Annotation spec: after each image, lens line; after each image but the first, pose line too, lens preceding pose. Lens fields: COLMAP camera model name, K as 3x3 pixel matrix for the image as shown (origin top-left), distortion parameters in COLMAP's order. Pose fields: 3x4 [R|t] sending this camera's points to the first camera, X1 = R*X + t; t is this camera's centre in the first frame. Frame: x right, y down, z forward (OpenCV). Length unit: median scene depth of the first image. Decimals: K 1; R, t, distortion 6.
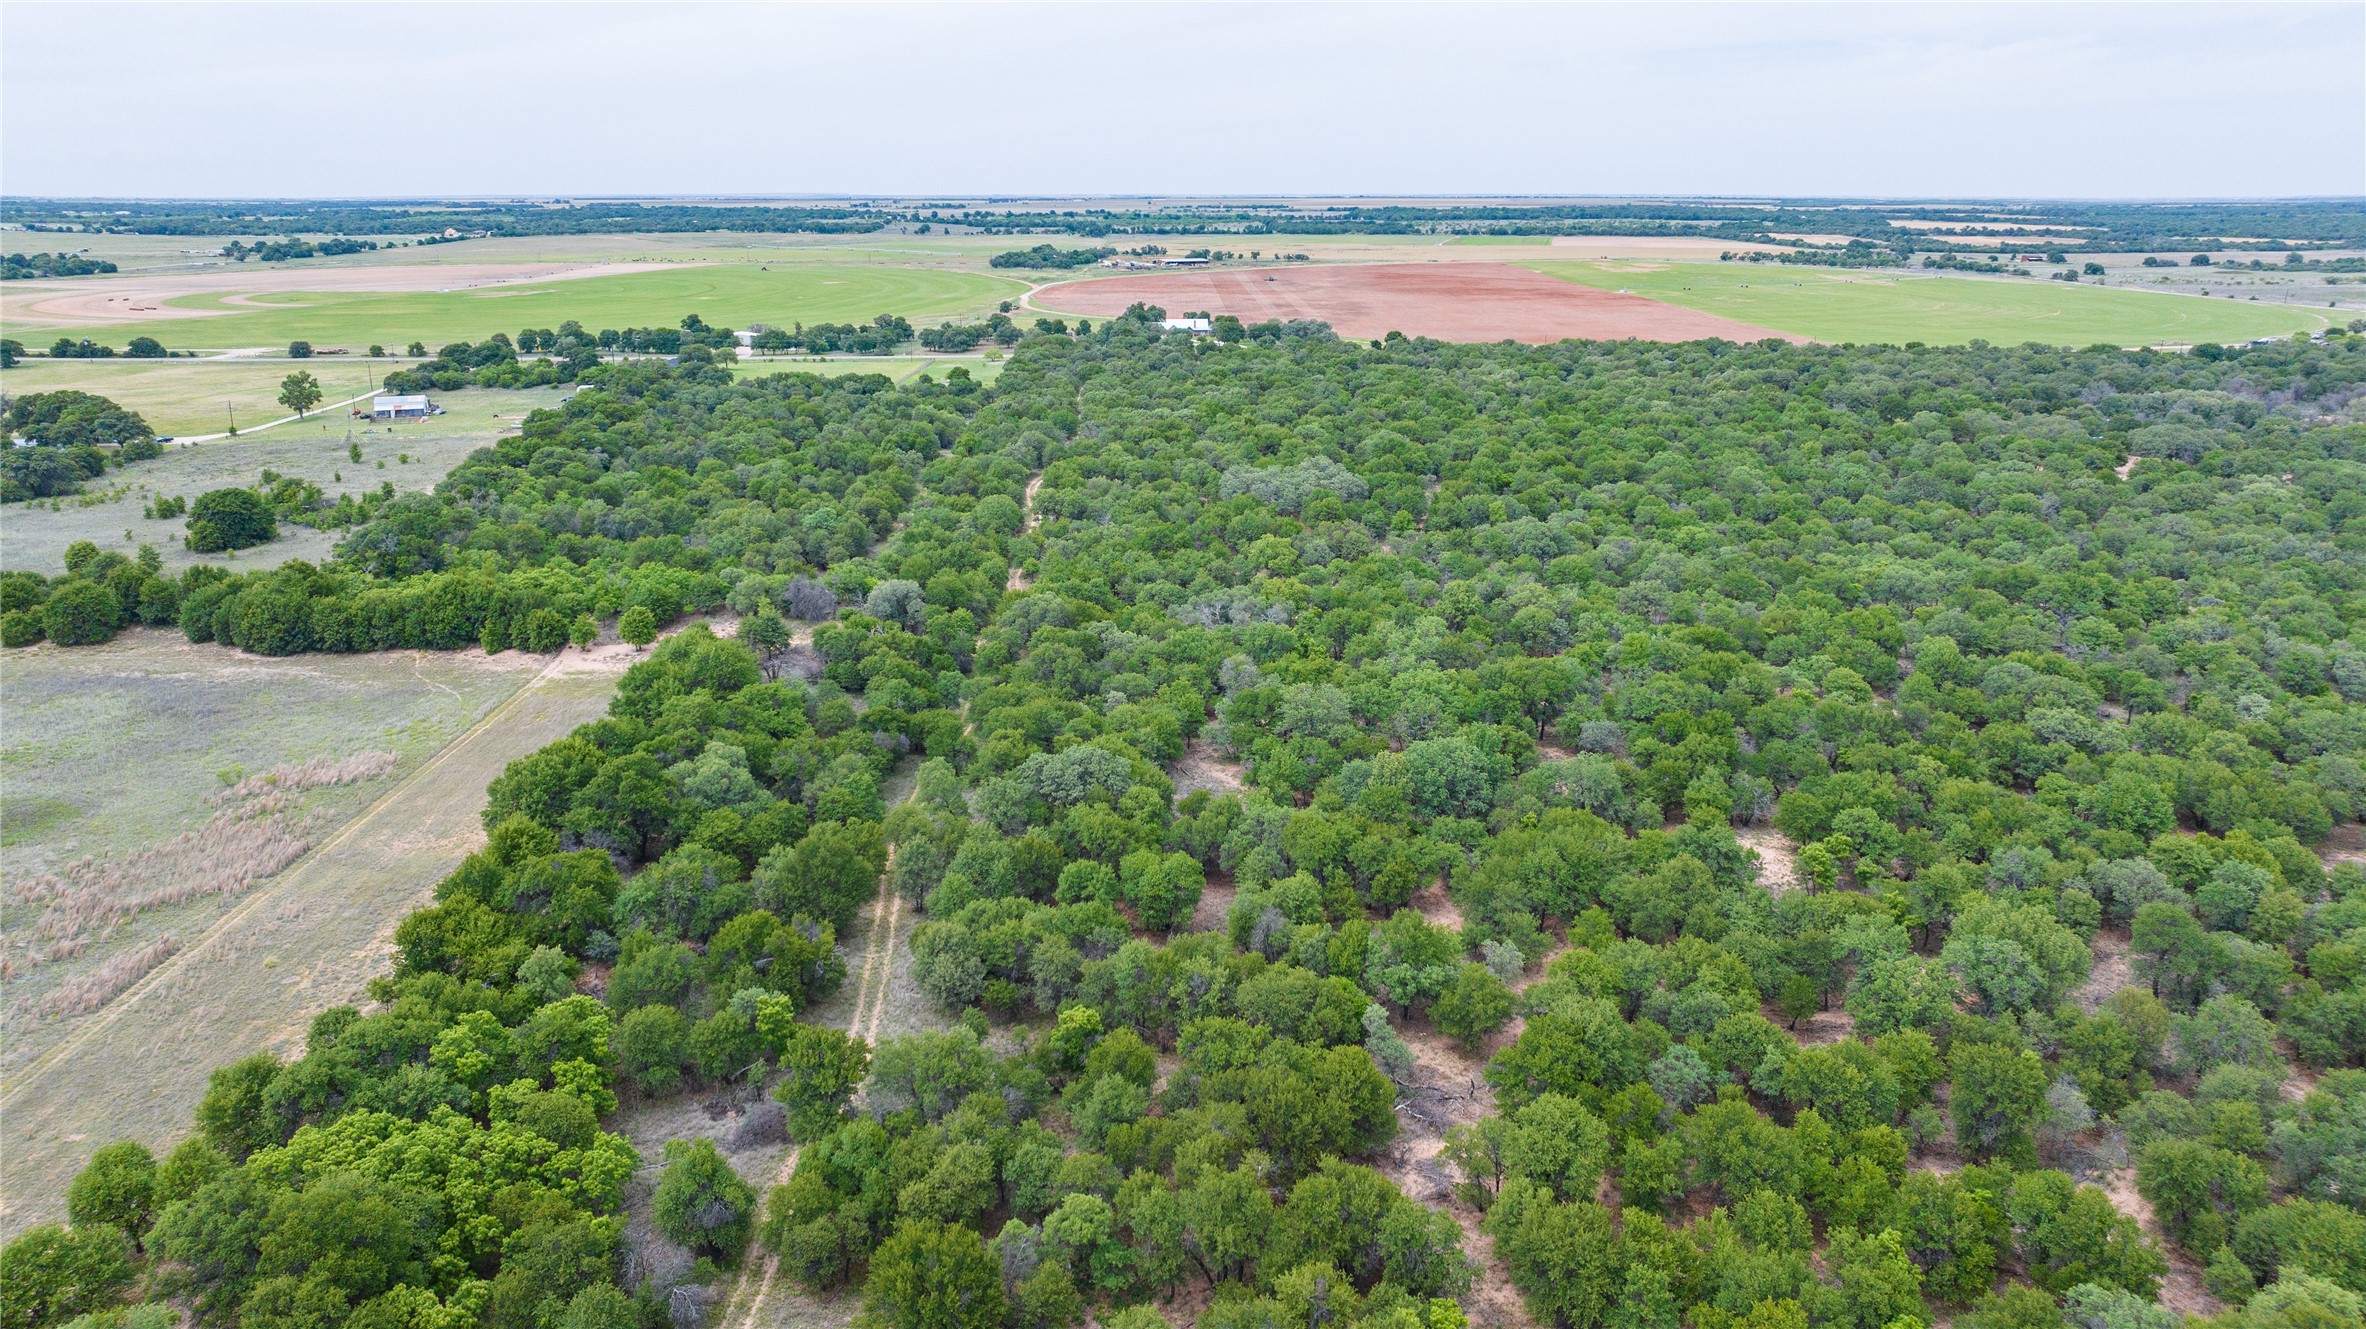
lens RADIAL K [[1666.0, 0, 1185.0], [0, 1666.0, 628.1], [0, 0, 1]] dist [-0.029260, 0.023602]
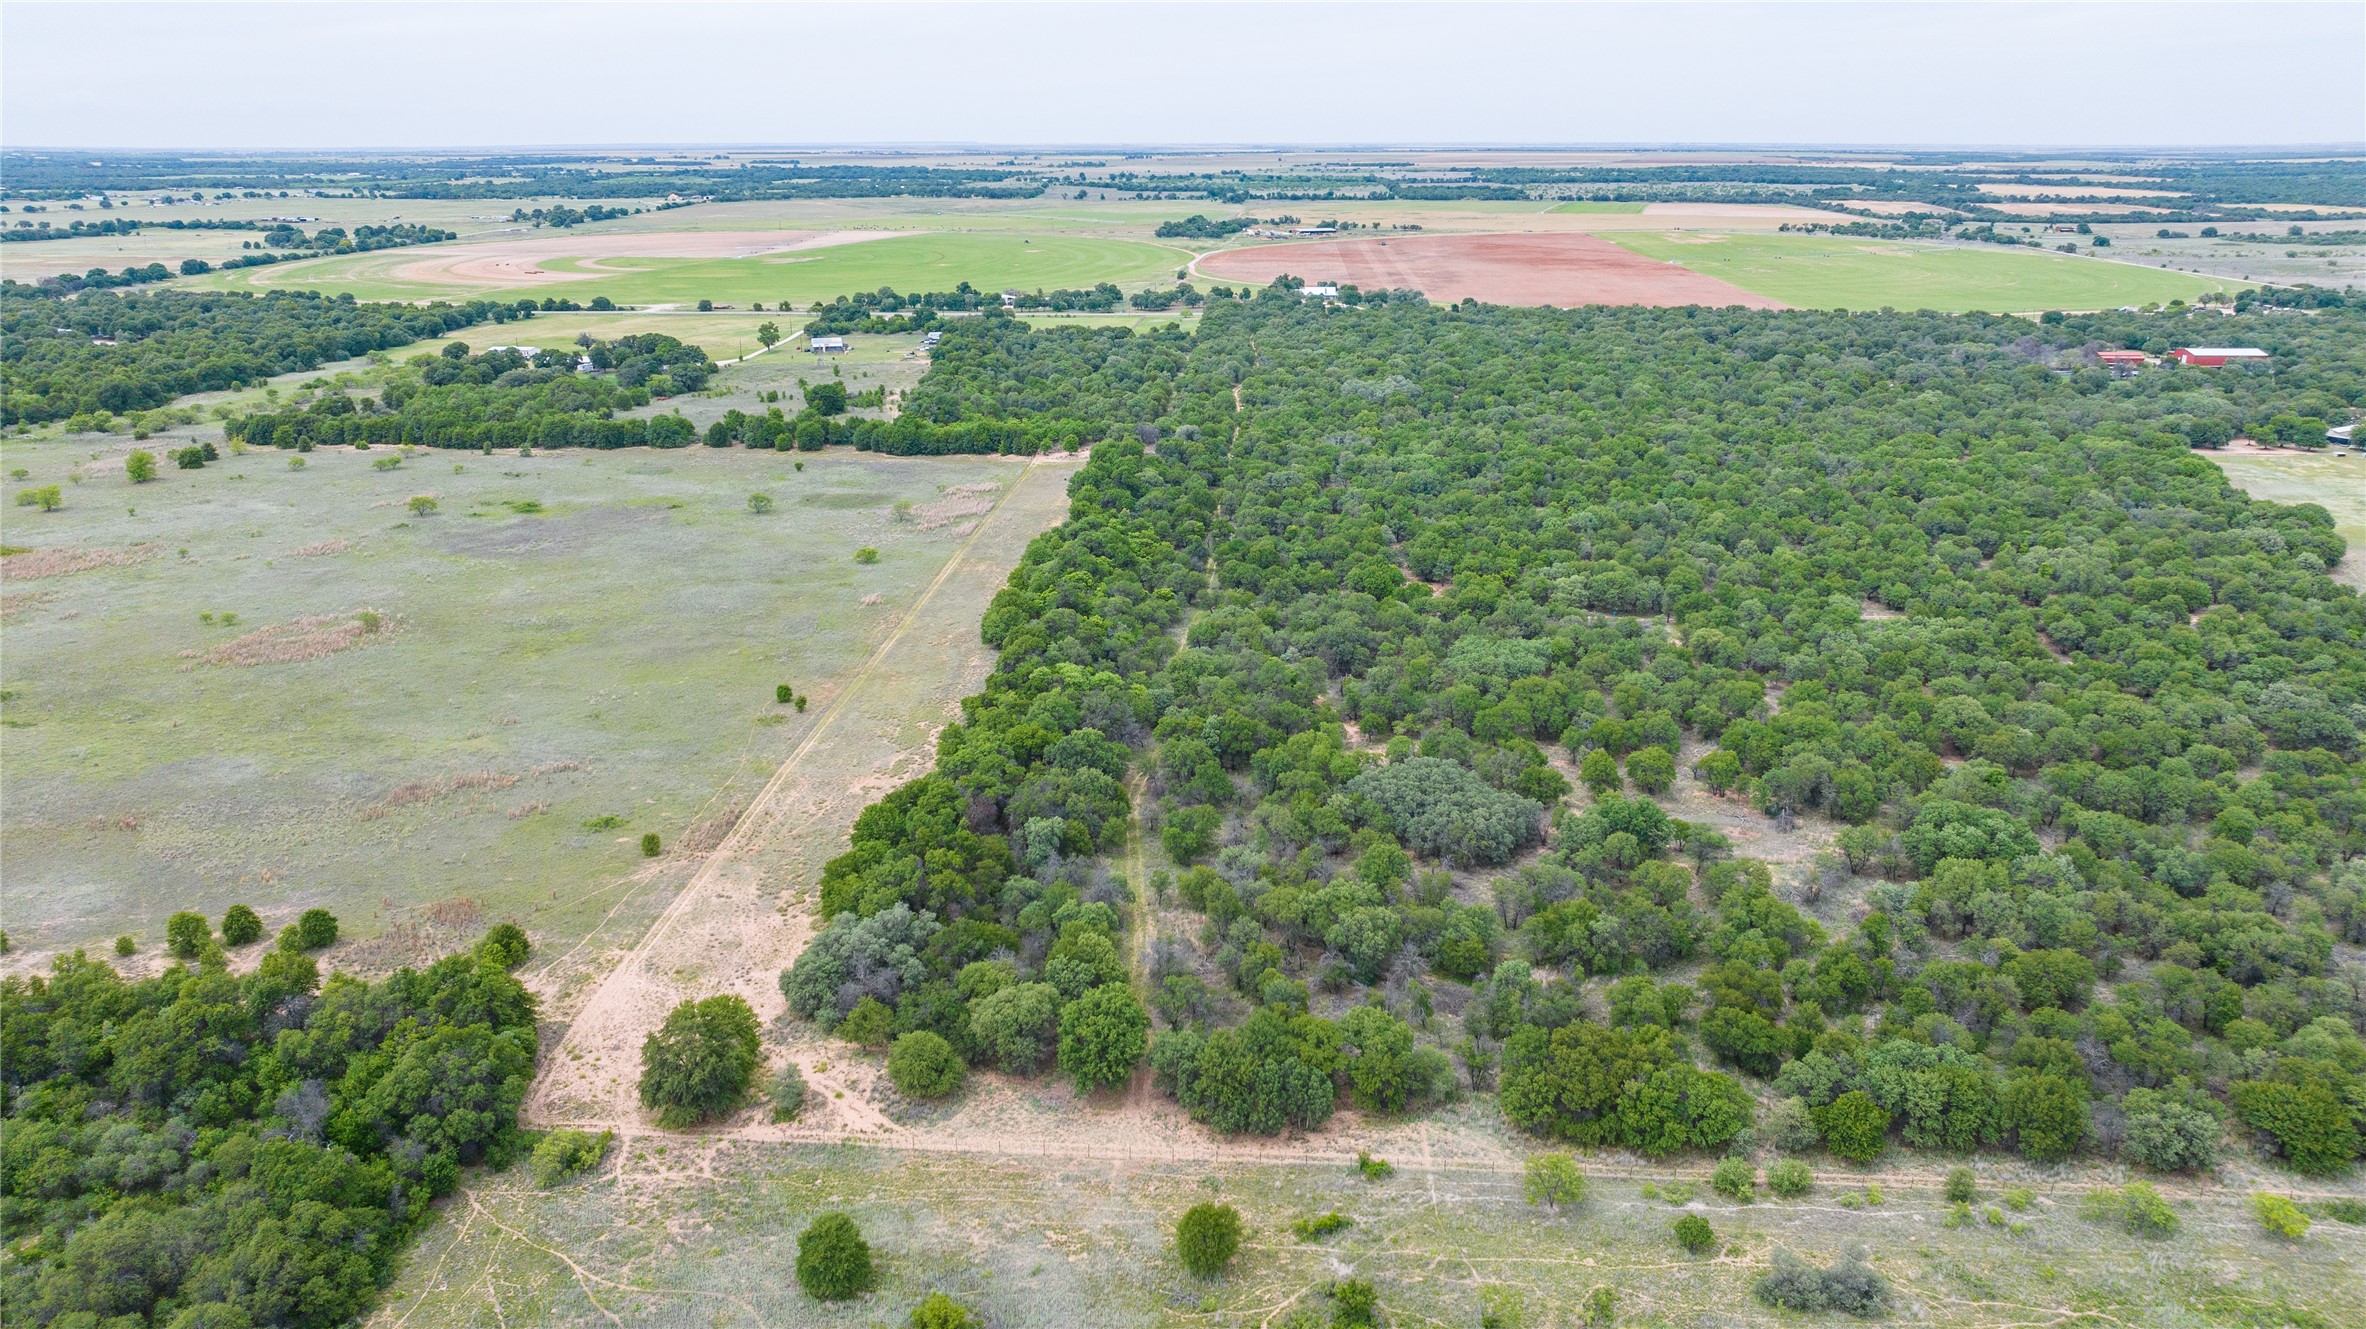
lens RADIAL K [[1669.8, 0, 1185.2], [0, 1669.8, 672.1], [0, 0, 1]] dist [-0.020573, 0.005060]
pose [[0.997343, 0.020882, -0.069790, -0.006920], [-0.017127, 0.998396, 0.053968, 0.057398], [0.070805, -0.052629, 0.996101, -0.383407]]
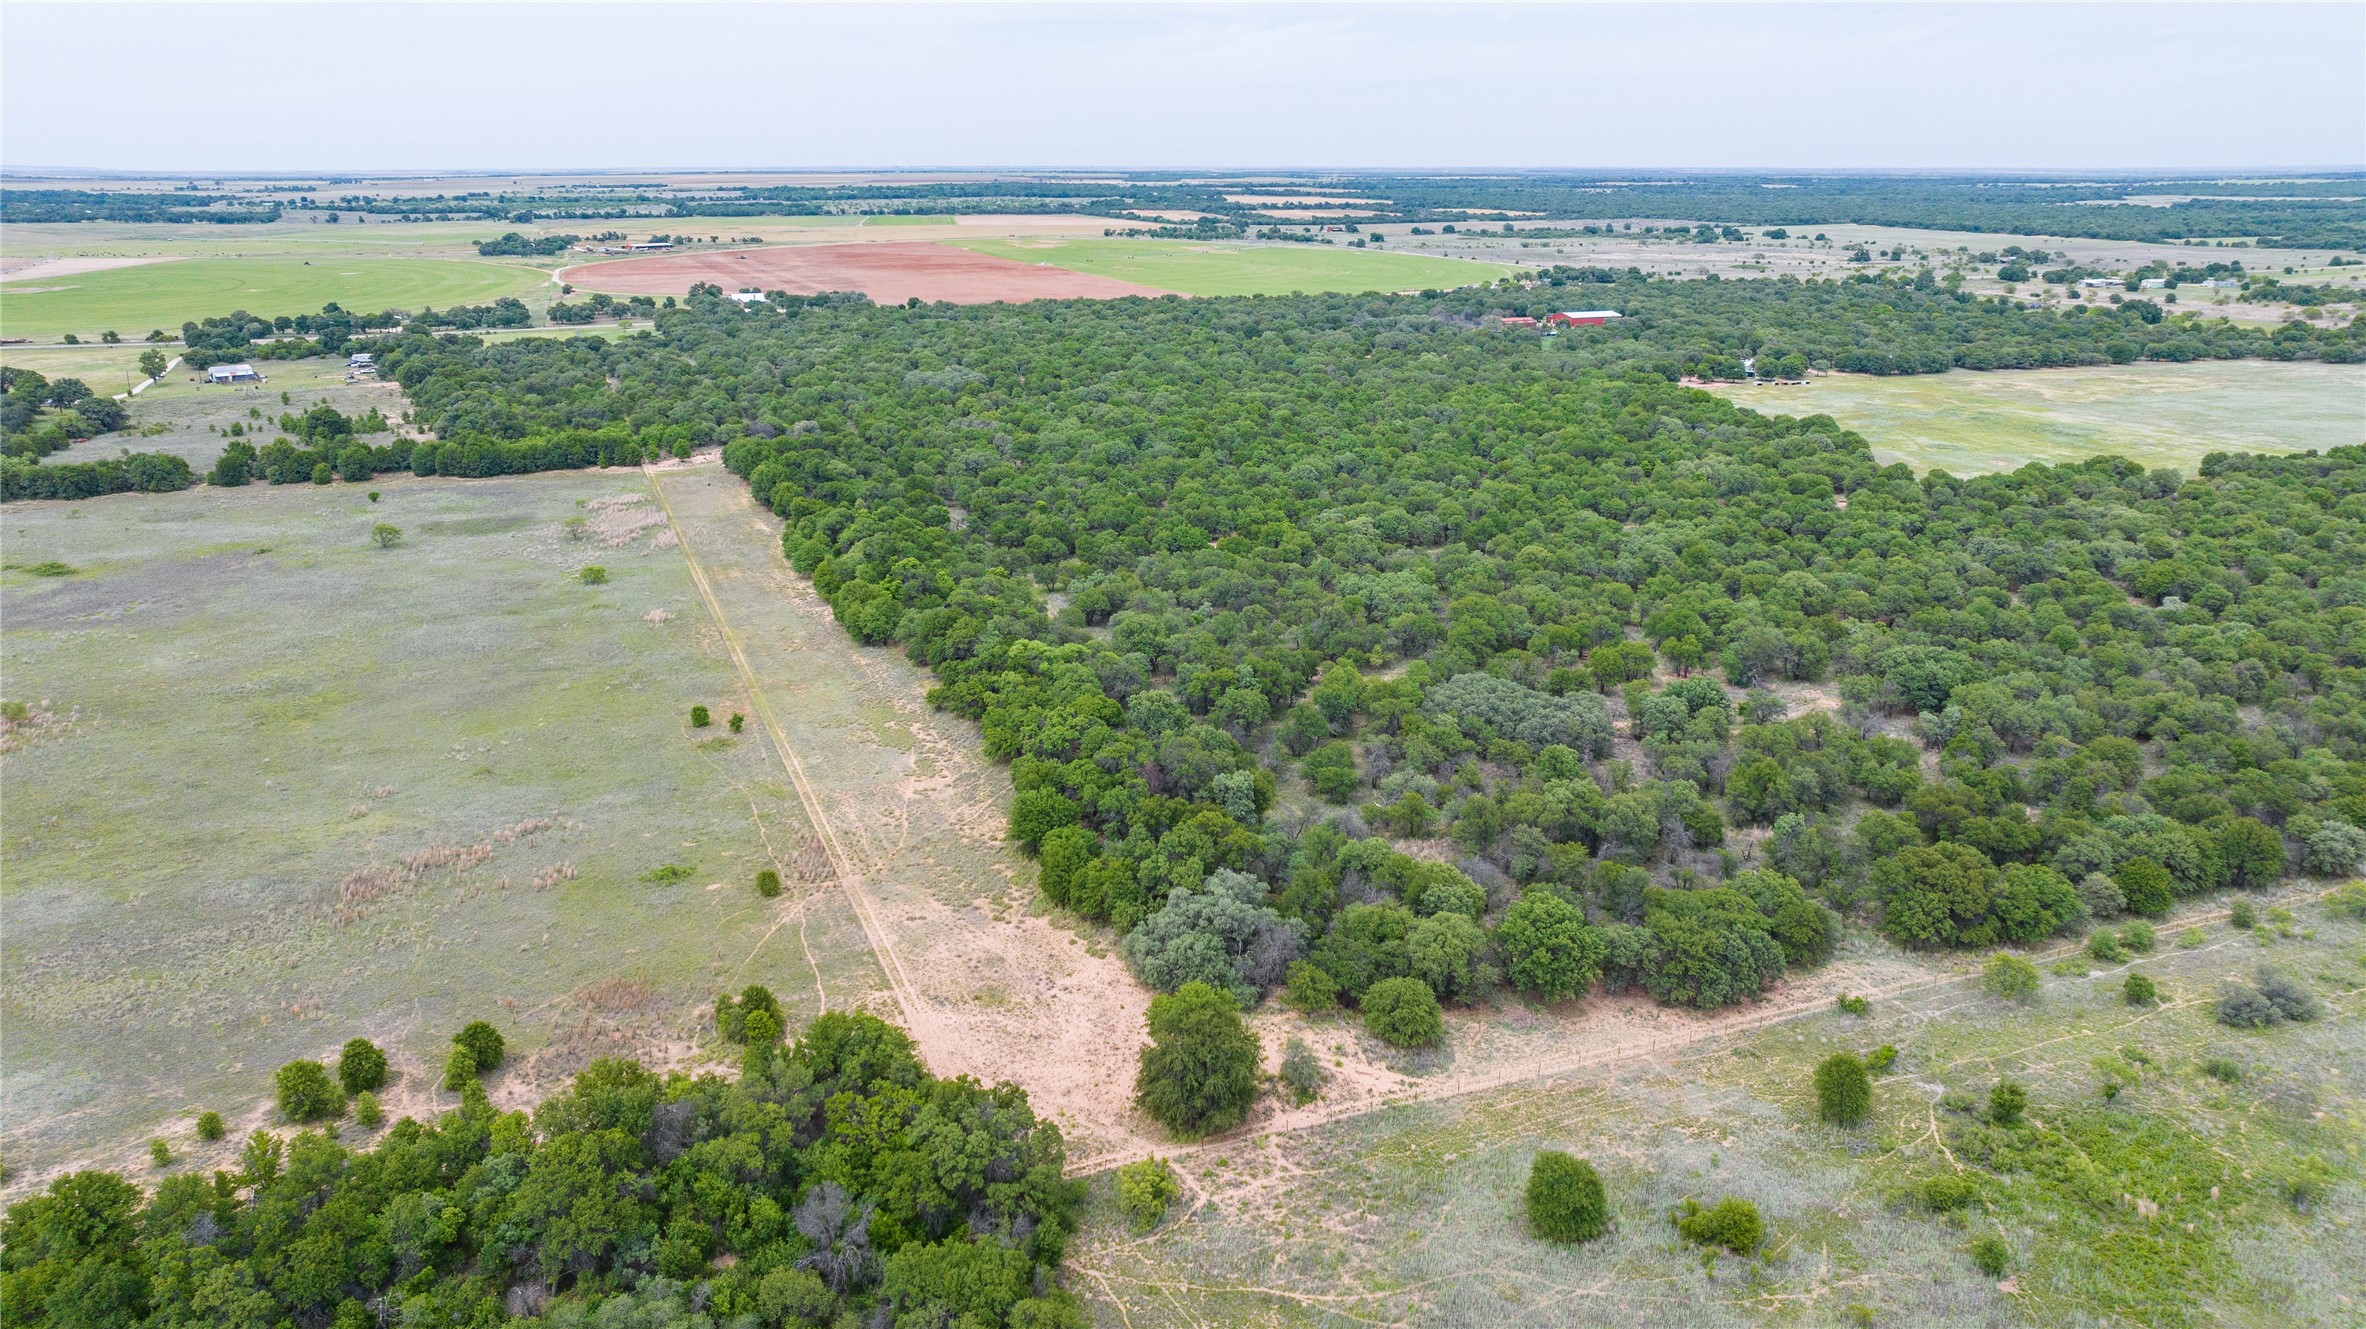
lens RADIAL K [[1669.8, 0, 1185.2], [0, 1669.8, 672.1], [0, 0, 1]] dist [-0.020573, 0.005060]
pose [[0.931952, -0.106613, 0.346554, -0.158120], [0.092680, 0.994087, 0.056584, 0.066737], [-0.350537, -0.020615, 0.936322, -0.347926]]
